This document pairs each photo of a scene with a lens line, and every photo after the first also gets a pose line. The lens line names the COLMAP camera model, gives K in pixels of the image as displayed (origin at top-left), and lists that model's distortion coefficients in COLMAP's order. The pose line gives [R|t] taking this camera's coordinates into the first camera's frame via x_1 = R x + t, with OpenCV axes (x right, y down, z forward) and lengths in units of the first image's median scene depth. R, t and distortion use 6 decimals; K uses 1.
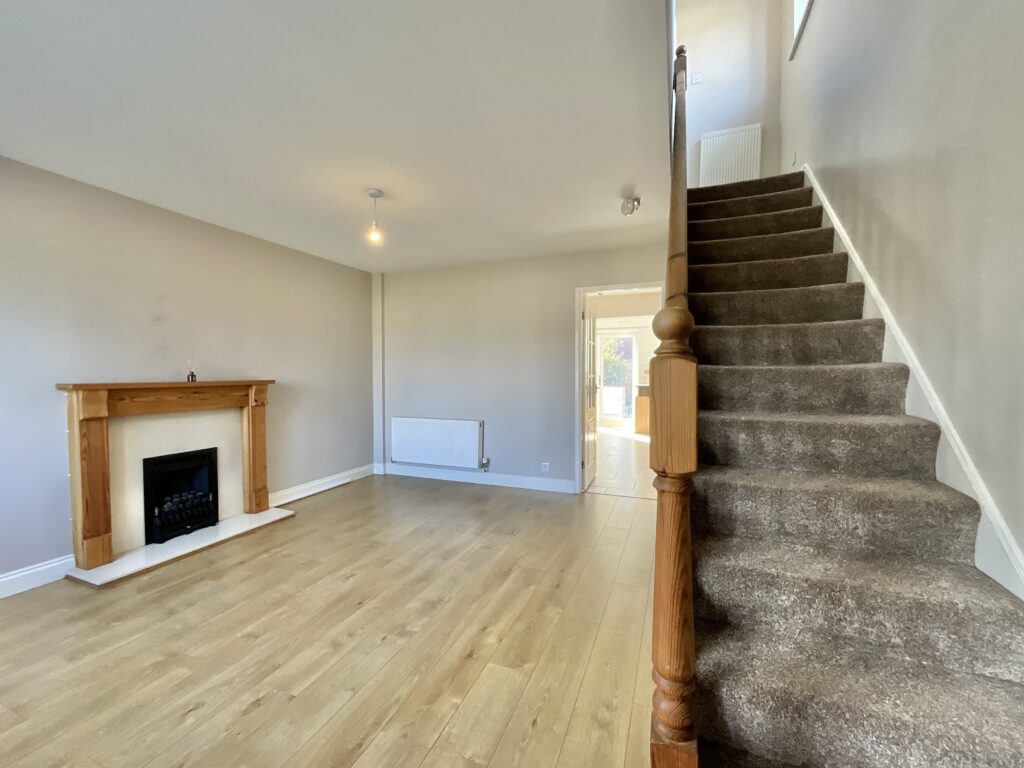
lens RADIAL K [[419.1, 0, 513.6], [0, 419.1, 386.1], [0, 0, 1]] dist [0.002710, -0.001161]
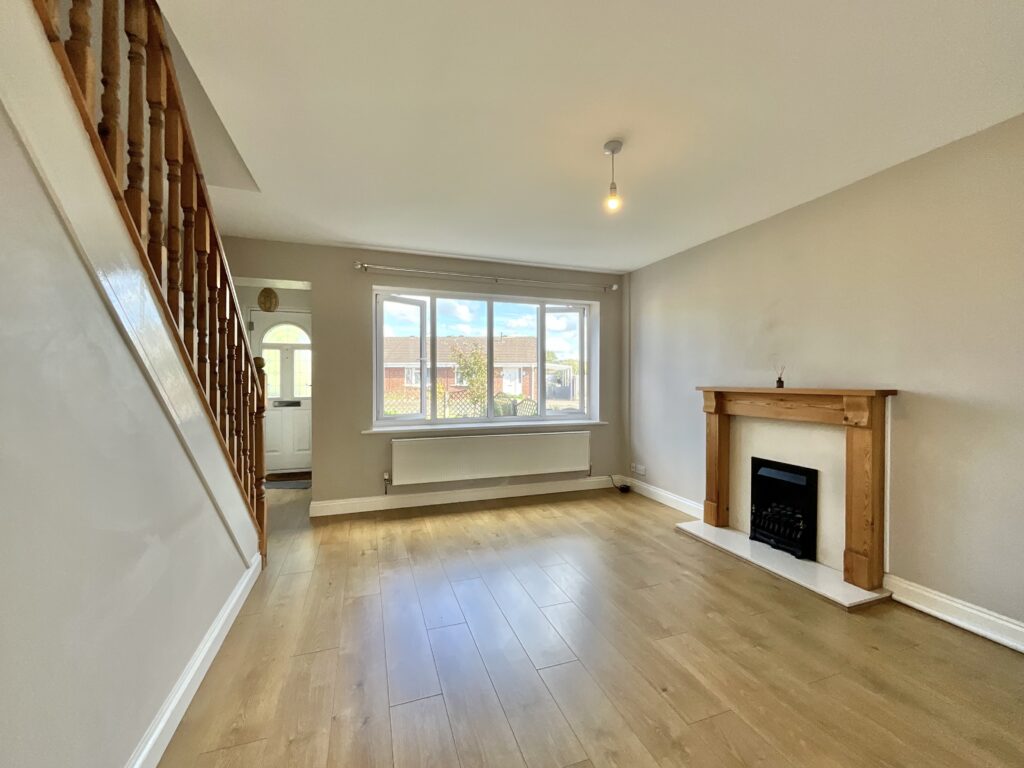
lens RADIAL K [[419.1, 0, 515.5], [0, 419.1, 382.1], [0, 0, 1]] dist [0.002710, -0.001161]
pose [[-0.751123, 0.006628, -0.660129, 0.288403], [-0.019345, 0.999299, 0.032045, -0.042576], [0.659879, 0.036840, -0.750468, 1.311290]]
